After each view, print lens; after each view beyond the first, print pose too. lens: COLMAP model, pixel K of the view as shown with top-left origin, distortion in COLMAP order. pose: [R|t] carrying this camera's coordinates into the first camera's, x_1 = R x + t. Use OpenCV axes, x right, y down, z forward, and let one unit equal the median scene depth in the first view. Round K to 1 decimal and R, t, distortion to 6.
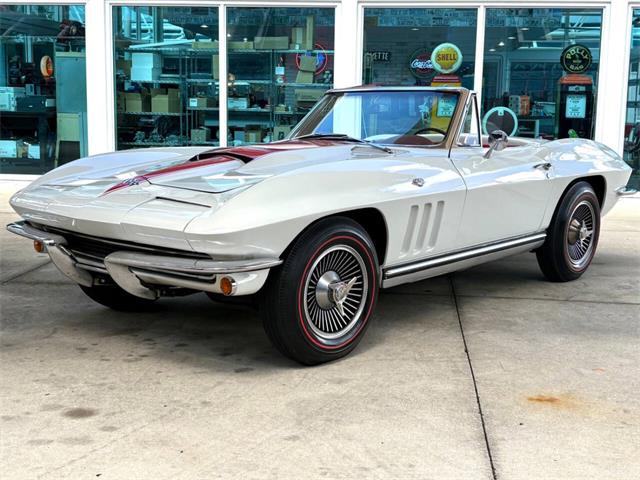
lens RADIAL K [[801.4, 0, 320.0], [0, 801.4, 240.0], [0, 0, 1]] dist [0.156013, -0.503194]
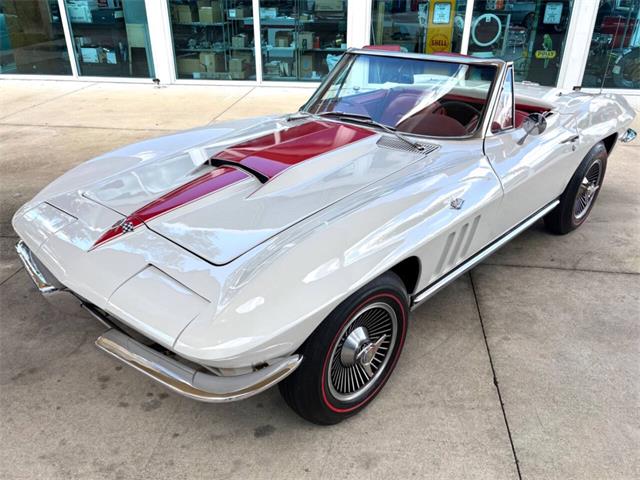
lens RADIAL K [[501.1, 0, 312.4], [0, 501.1, 242.7], [0, 0, 1]] dist [0.009588, 0.005980]
pose [[0.999172, 0.000788, -0.040682, -0.010674], [0.012088, 0.948927, 0.315264, -0.168901], [0.038853, -0.315494, 0.948132, 0.375287]]
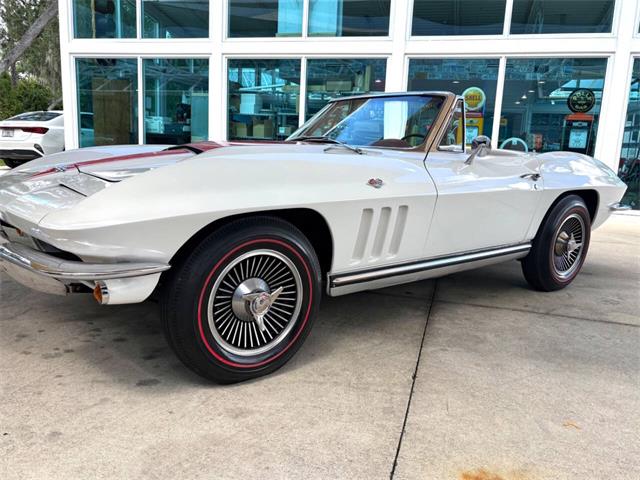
lens RADIAL K [[499.3, 0, 320.0], [0, 499.3, 240.0], [0, 0, 1]] dist [0.019755, 0.002630]
pose [[0.984531, 0.058026, -0.165320, 0.128135], [-0.054660, 0.998196, 0.024841, -0.015078], [0.166463, -0.015420, 0.985927, 0.354167]]
